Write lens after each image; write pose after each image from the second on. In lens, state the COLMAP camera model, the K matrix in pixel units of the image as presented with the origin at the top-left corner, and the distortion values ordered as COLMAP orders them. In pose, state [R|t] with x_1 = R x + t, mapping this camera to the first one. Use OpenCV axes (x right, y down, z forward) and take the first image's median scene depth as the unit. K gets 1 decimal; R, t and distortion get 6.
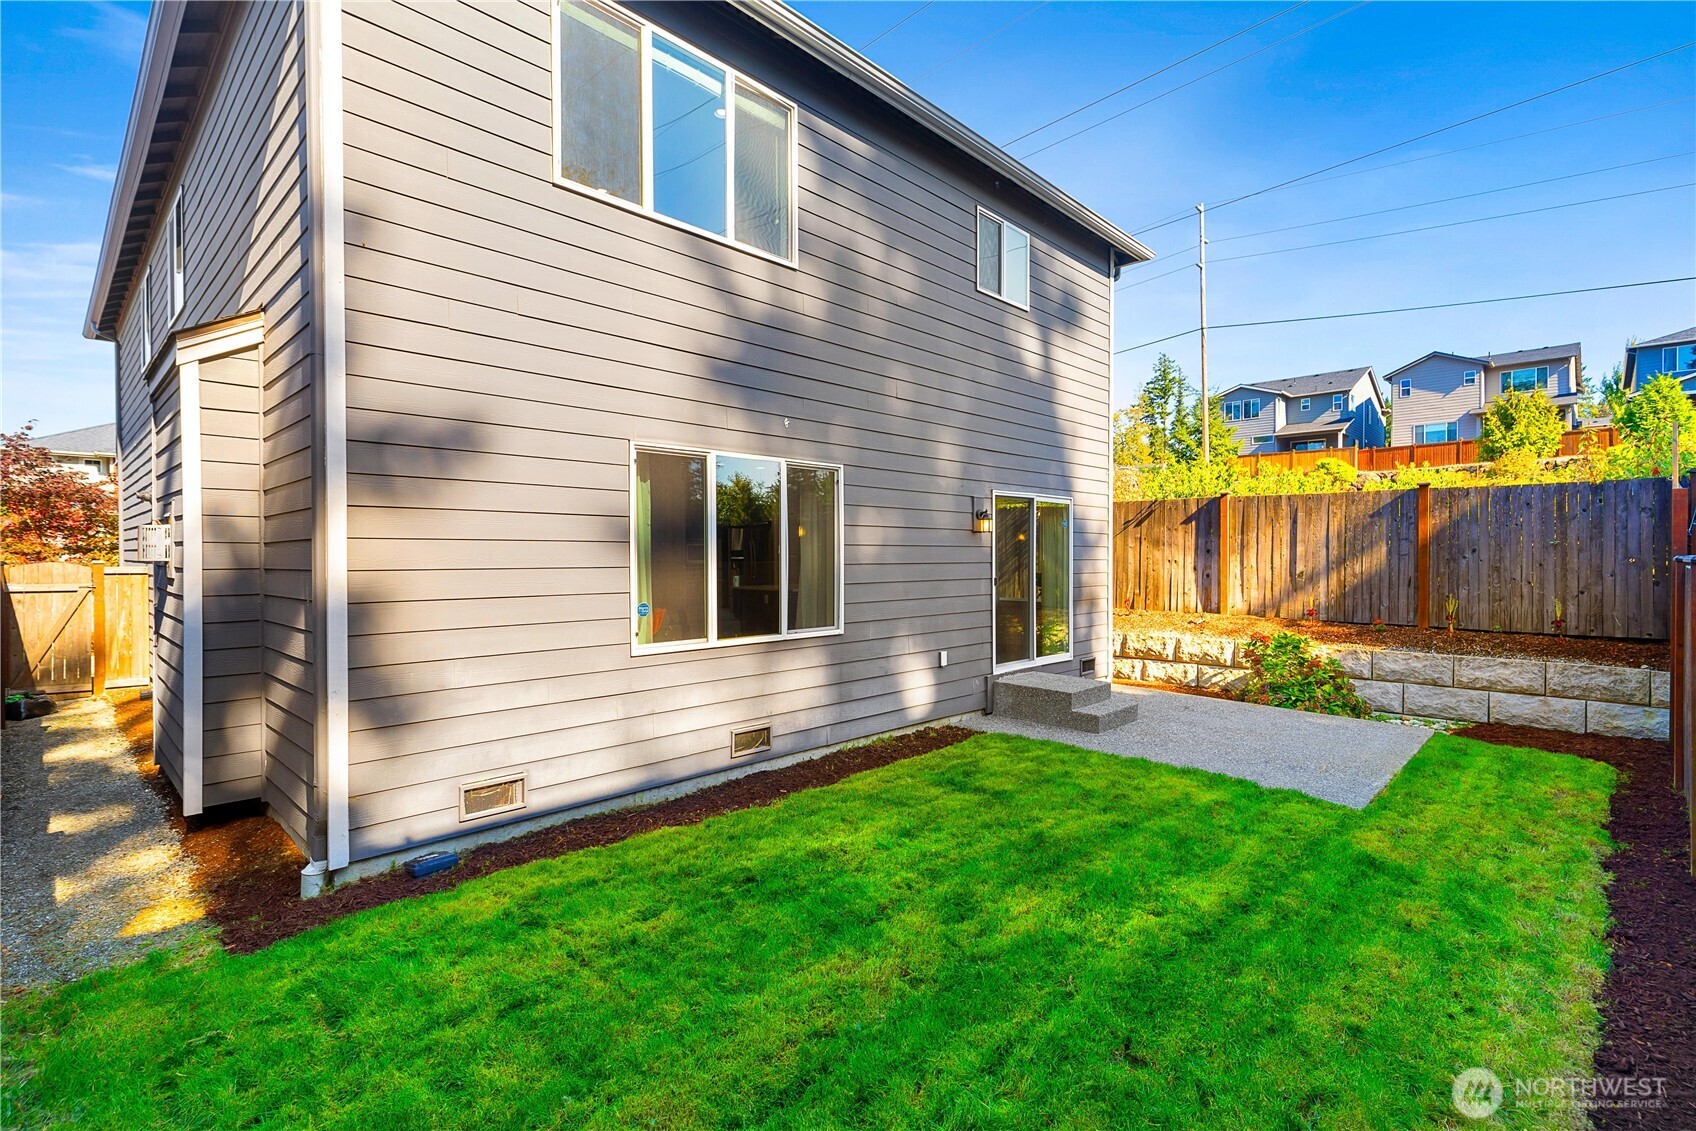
lens RADIAL K [[779.1, 0, 852.8], [0, 779.1, 555.7], [0, 0, 1]] dist [0.000356, -0.000097]
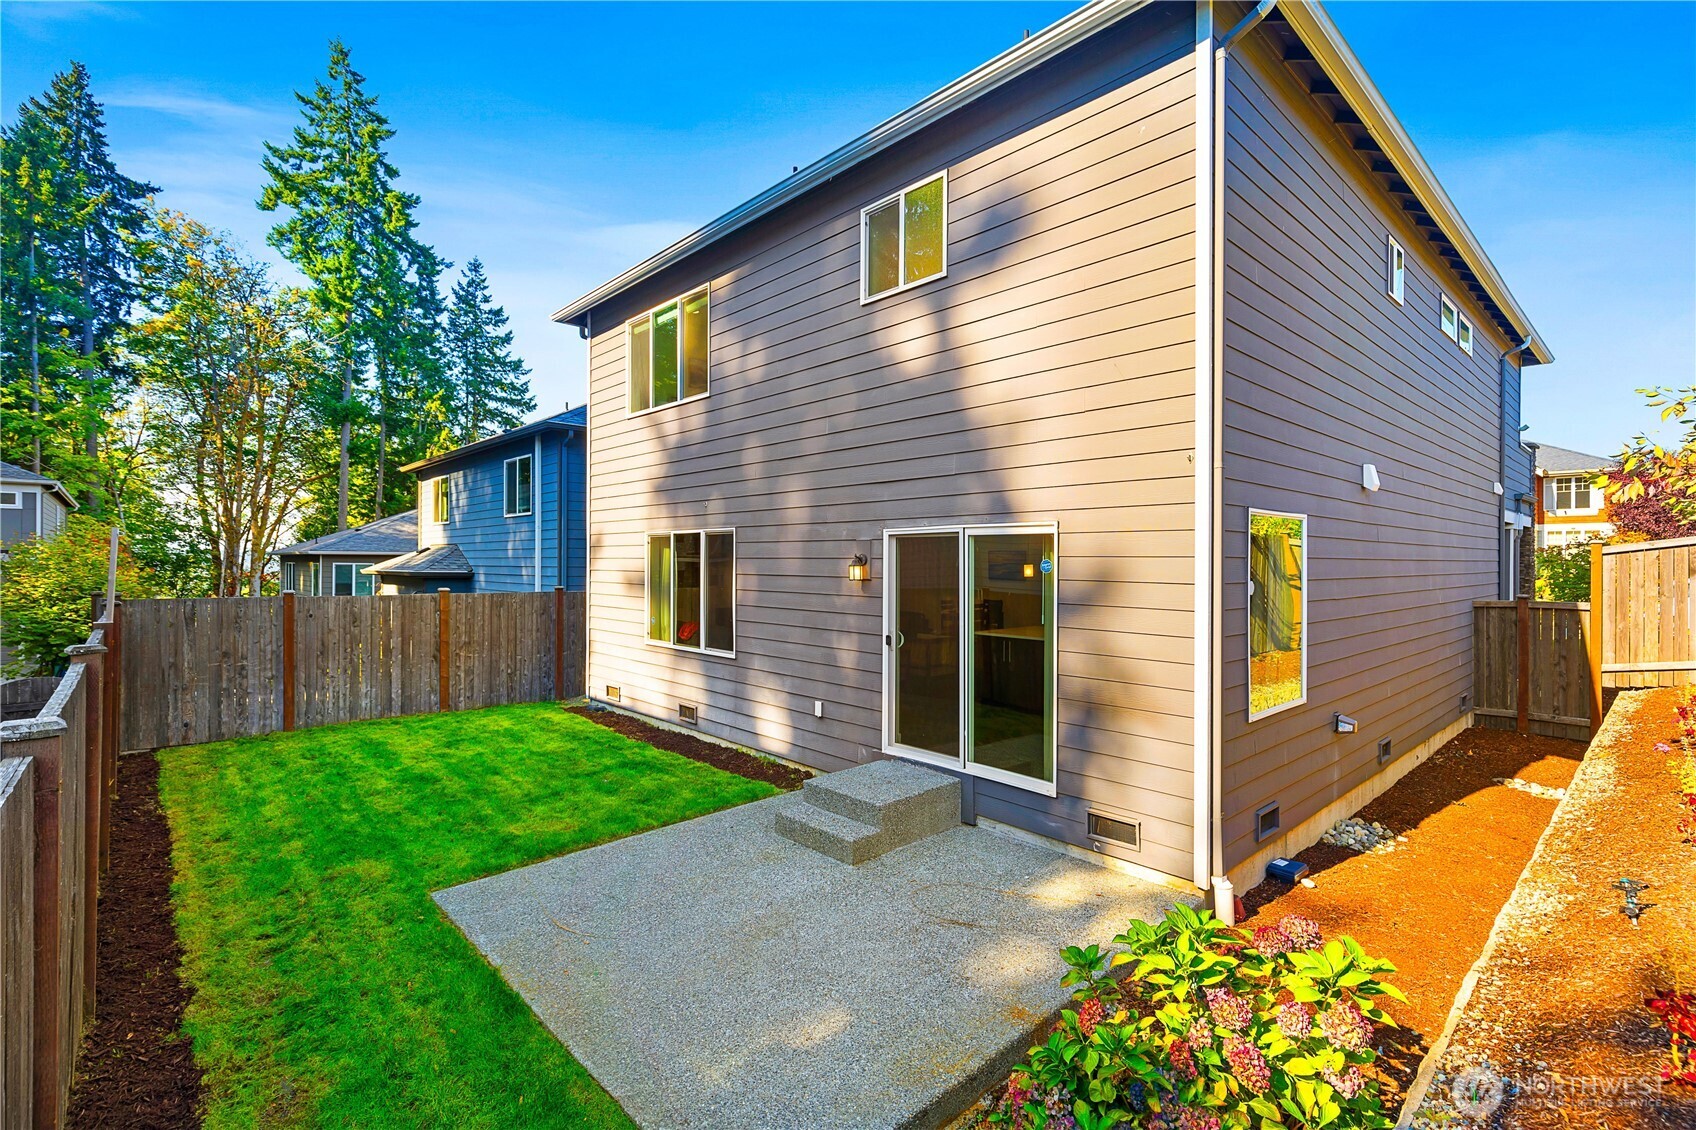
lens RADIAL K [[779.1, 0, 852.3], [0, 779.1, 568.1], [0, 0, 1]] dist [0.000356, -0.000097]
pose [[-0.052506, -0.001198, -0.998620, 1.211544], [-0.017060, 0.999854, -0.000303, -0.048908], [0.998475, 0.017021, -0.052518, 1.211880]]
